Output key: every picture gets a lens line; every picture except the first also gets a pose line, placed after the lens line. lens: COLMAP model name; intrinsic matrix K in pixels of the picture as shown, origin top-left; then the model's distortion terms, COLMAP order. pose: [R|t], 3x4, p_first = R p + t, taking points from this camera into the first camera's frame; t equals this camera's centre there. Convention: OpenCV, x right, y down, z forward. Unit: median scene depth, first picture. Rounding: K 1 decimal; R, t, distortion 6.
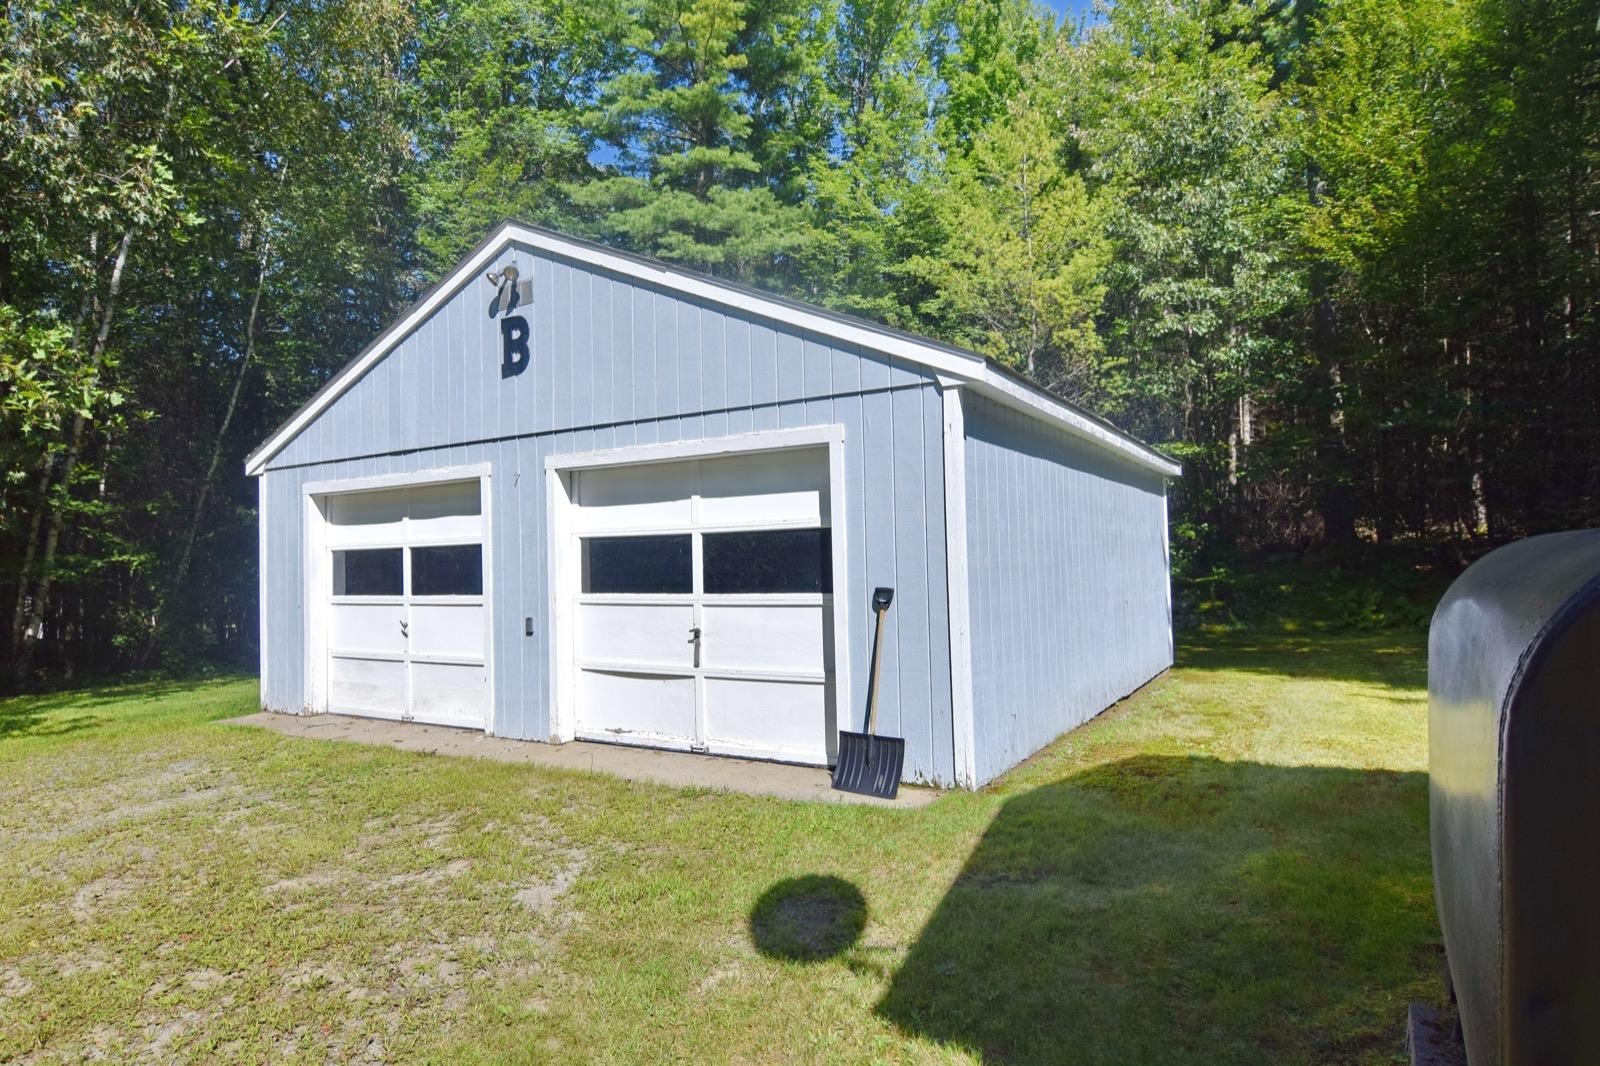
lens RADIAL K [[981.3, 0, 758.3], [0, 981.3, 517.5], [0, 0, 1]] dist [-0.002721, -0.001655]
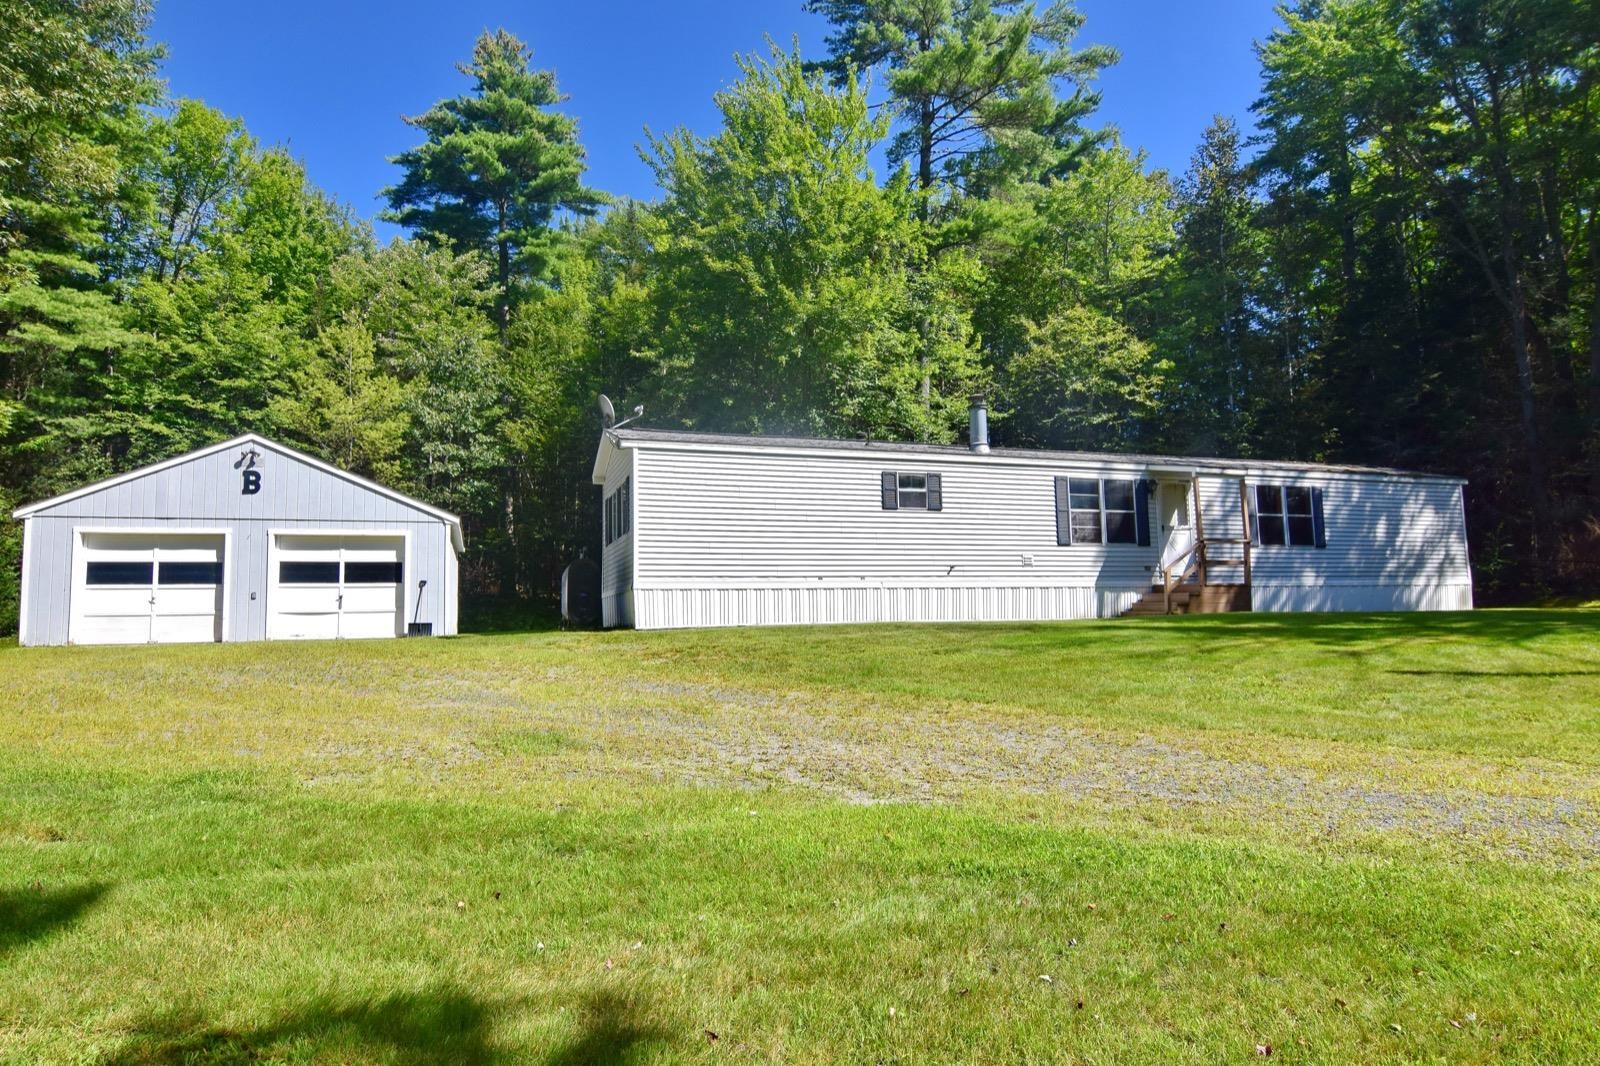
lens RADIAL K [[914.7, 0, 796.7], [0, 914.7, 550.9], [0, 0, 1]] dist [0.000618, 0.000282]
pose [[0.644031, 0.068056, 0.761966, -0.951121], [-0.036089, 0.997629, -0.058601, 0.071057], [-0.764148, 0.010242, 0.644960, -1.318296]]
